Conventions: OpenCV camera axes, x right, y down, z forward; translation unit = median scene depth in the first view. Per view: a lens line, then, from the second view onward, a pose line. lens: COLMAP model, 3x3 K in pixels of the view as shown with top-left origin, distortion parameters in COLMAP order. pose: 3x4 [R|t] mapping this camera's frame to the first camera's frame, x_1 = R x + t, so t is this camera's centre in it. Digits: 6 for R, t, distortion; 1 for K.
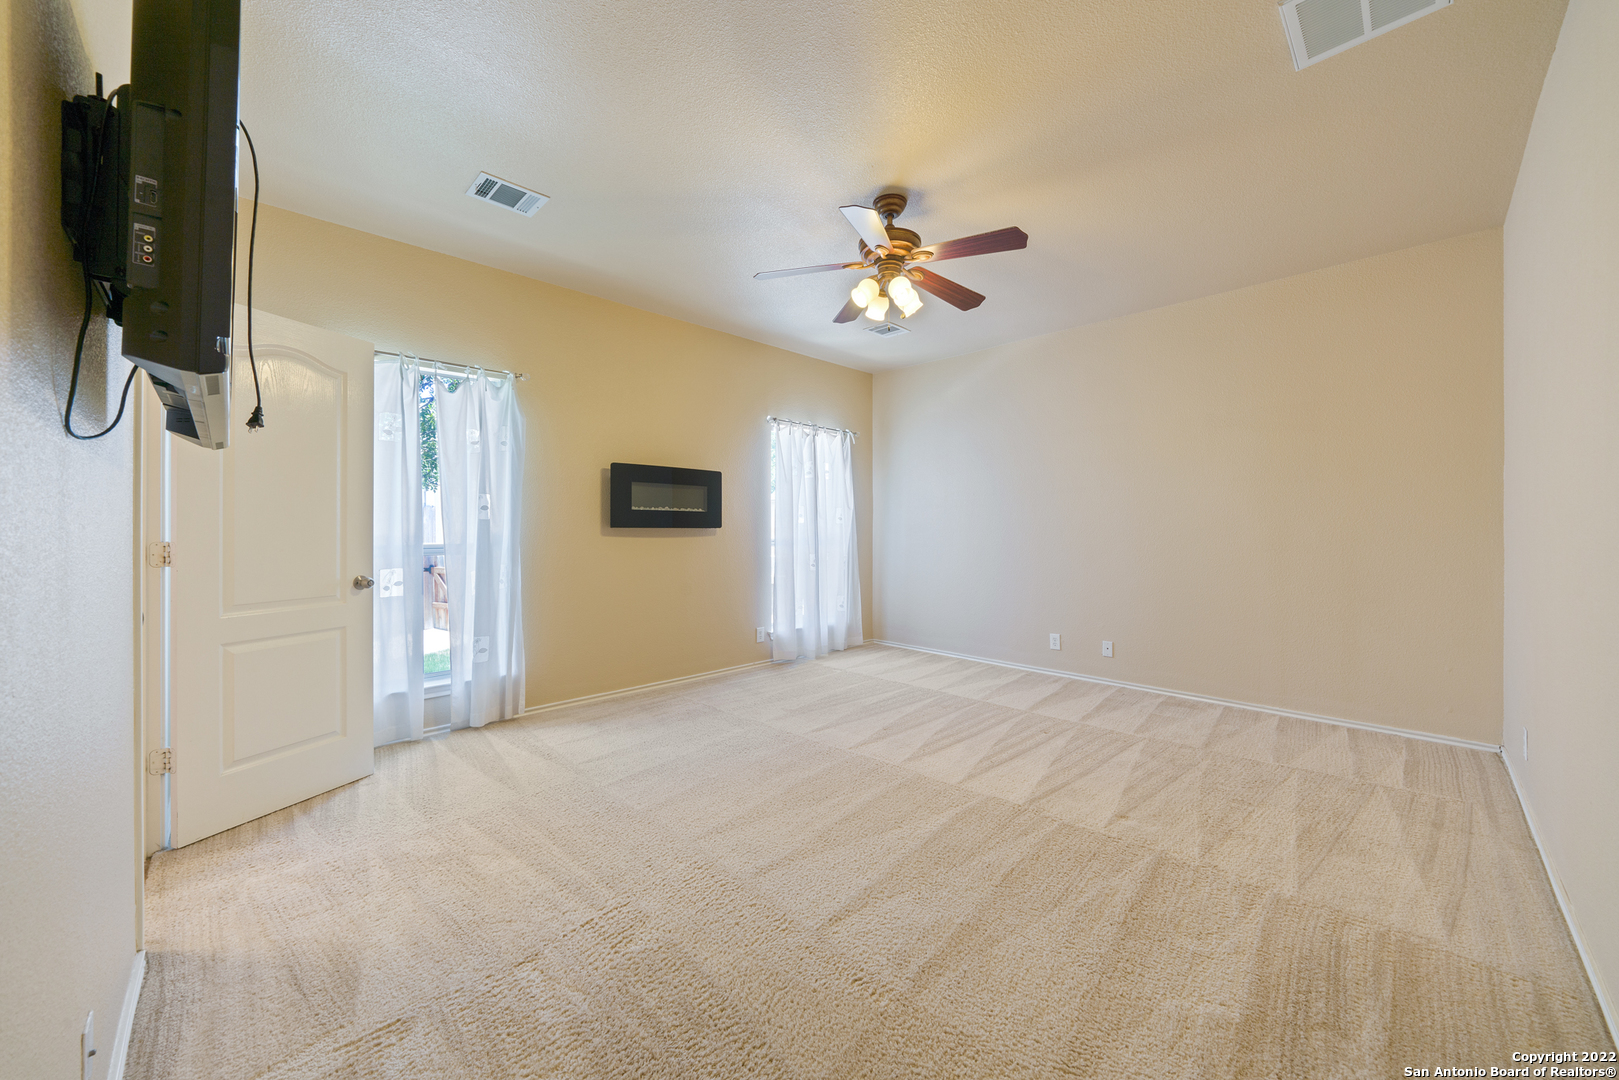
lens RADIAL K [[596.1, 0, 812.4], [0, 596.1, 532.4], [0, 0, 1]] dist [-0.001858, 0.000276]
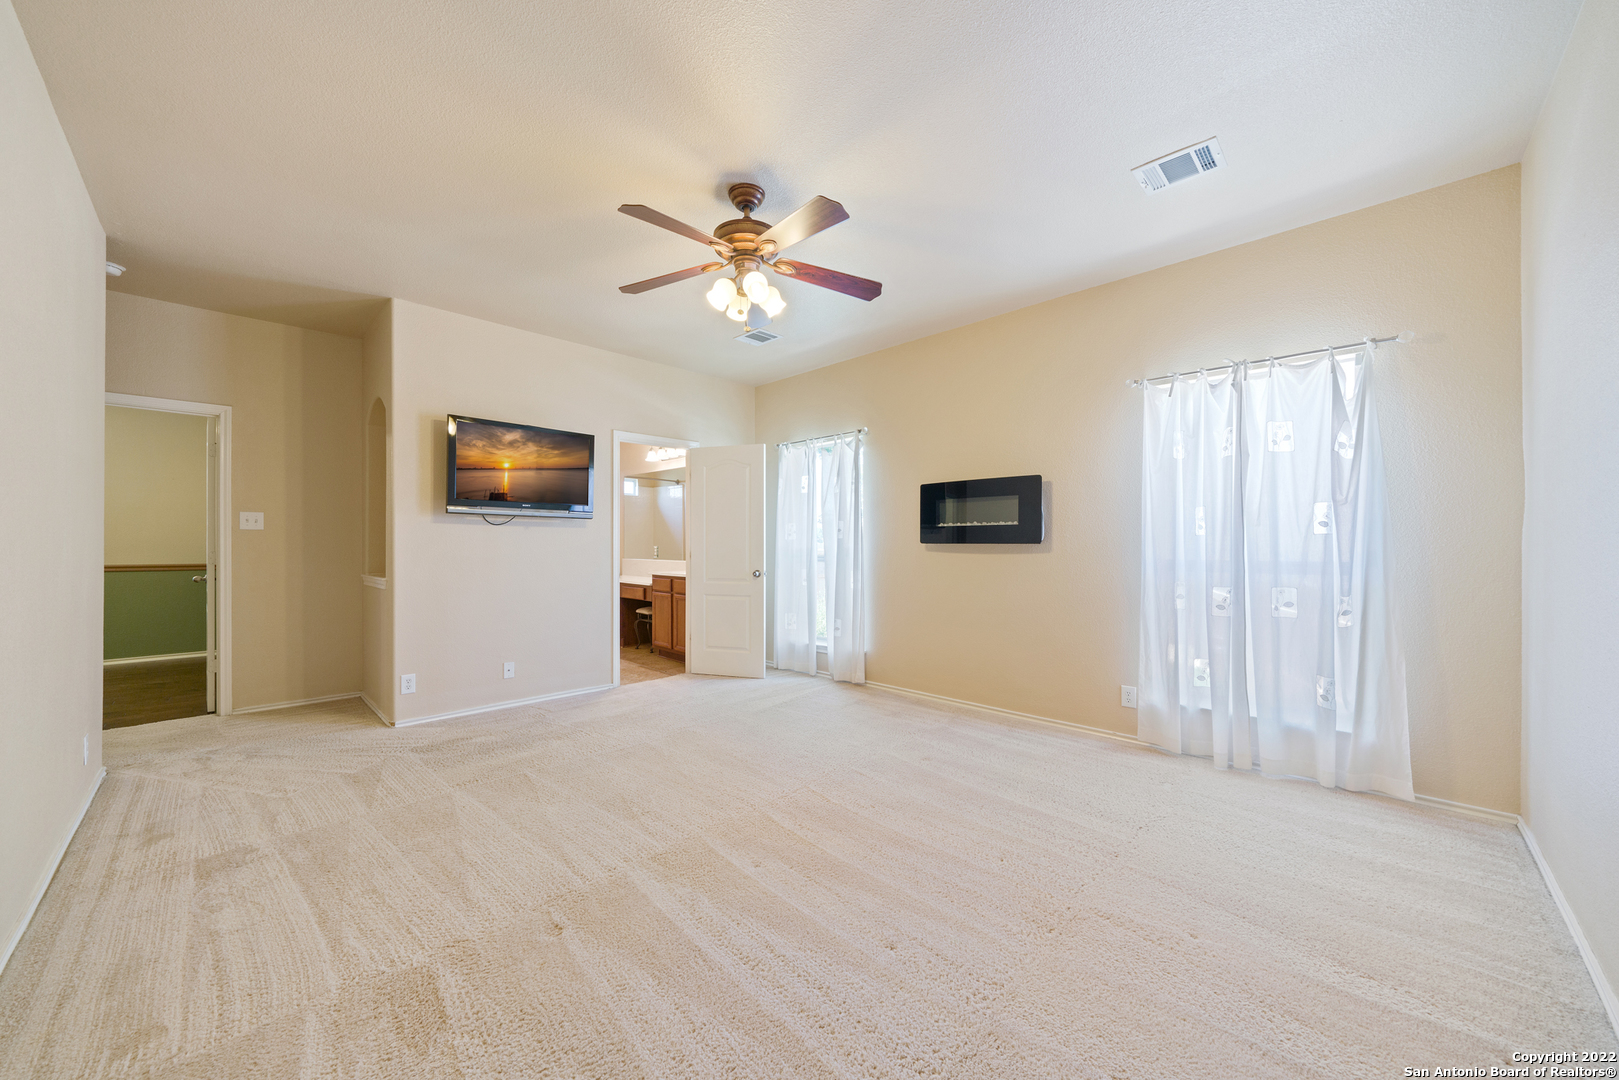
lens RADIAL K [[596.1, 0, 812.2], [0, 596.1, 542.9], [0, 0, 1]] dist [-0.001858, 0.000276]
pose [[0.014839, 0.001672, -0.999889, 0.686622], [-0.001998, 0.999997, 0.001642, -0.009562], [0.999888, 0.001973, 0.014842, 0.705681]]
